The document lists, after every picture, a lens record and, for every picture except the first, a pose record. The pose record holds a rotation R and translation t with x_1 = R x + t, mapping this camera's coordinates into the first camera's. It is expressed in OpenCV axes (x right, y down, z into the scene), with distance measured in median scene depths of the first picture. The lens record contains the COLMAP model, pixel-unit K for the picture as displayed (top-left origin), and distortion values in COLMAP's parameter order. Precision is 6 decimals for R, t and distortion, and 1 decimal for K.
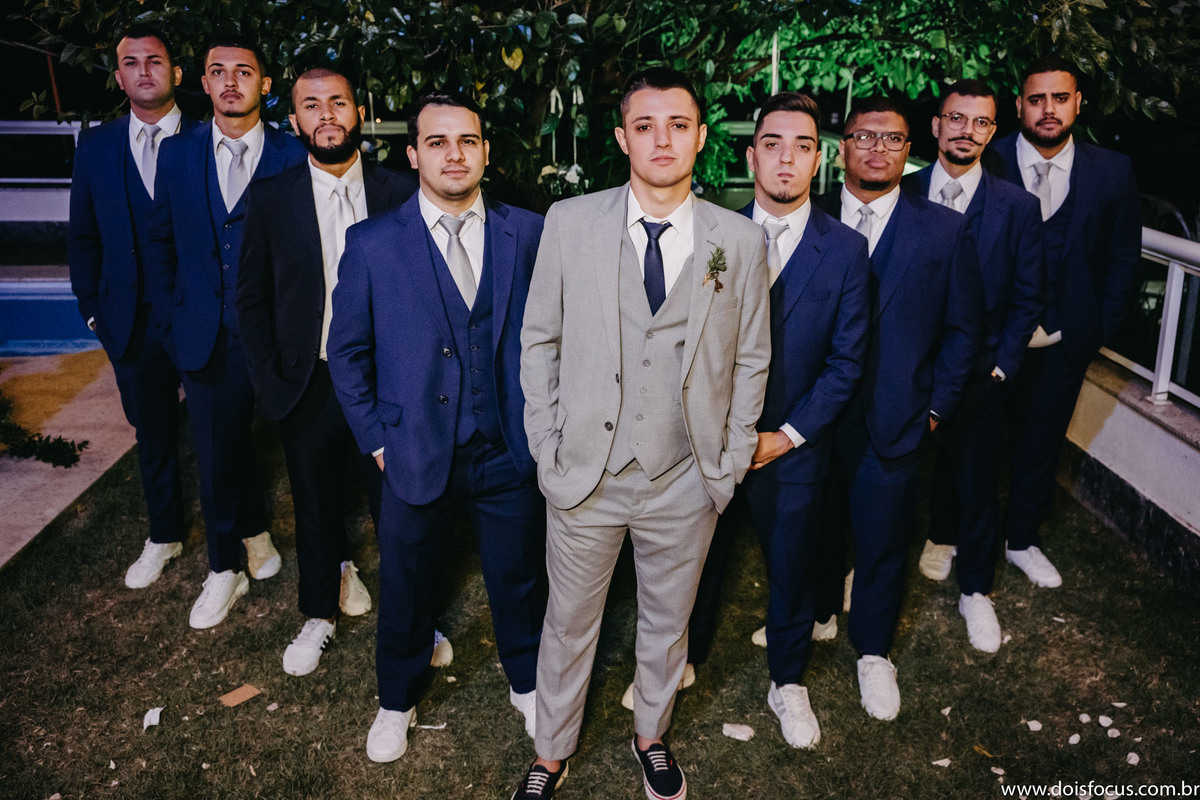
lens RADIAL K [[1085.6, 0, 608.5], [0, 1085.6, 400.3], [0, 0, 1]] dist [-0.026116, 0.052707]
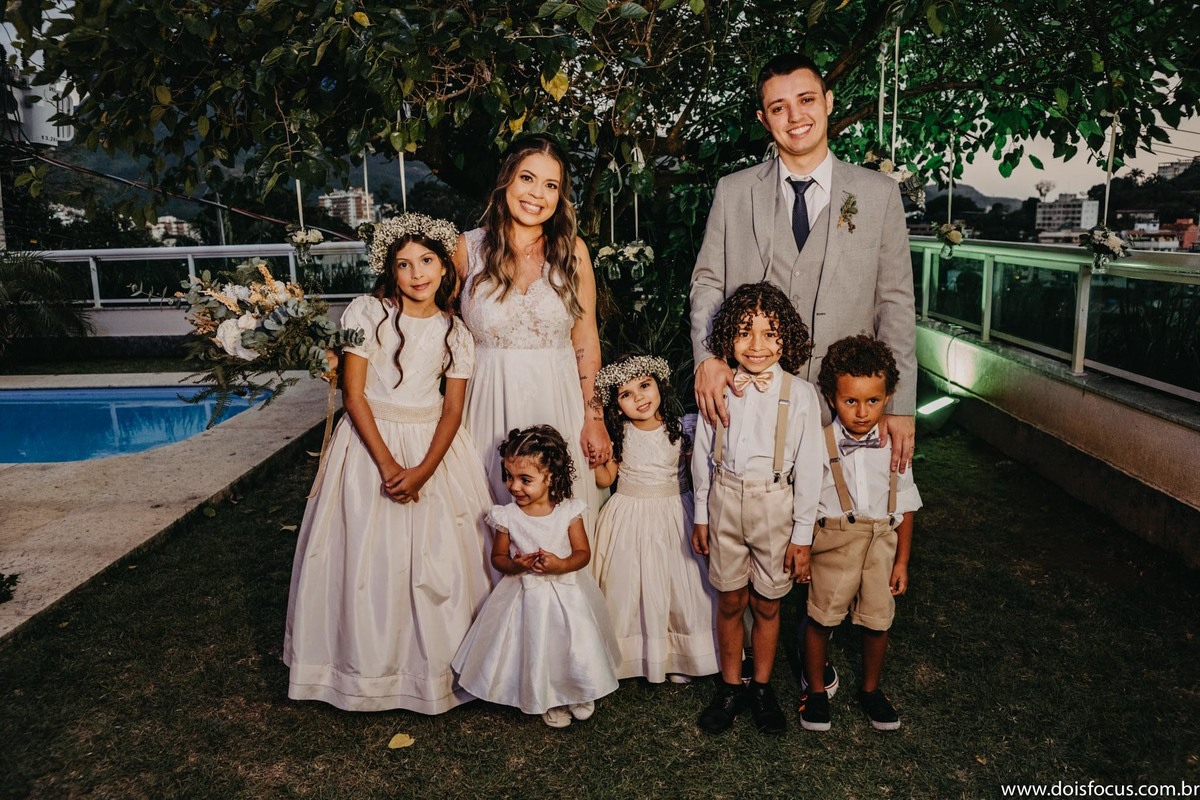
lens RADIAL K [[848.4, 0, 606.2], [0, 848.4, 397.1], [0, 0, 1]] dist [-0.084077, 0.069089]
pose [[0.997592, -0.008198, -0.068868, -0.013309], [0.000971, 0.994543, -0.104326, -0.031986], [0.069348, 0.104008, 0.992156, 0.472331]]
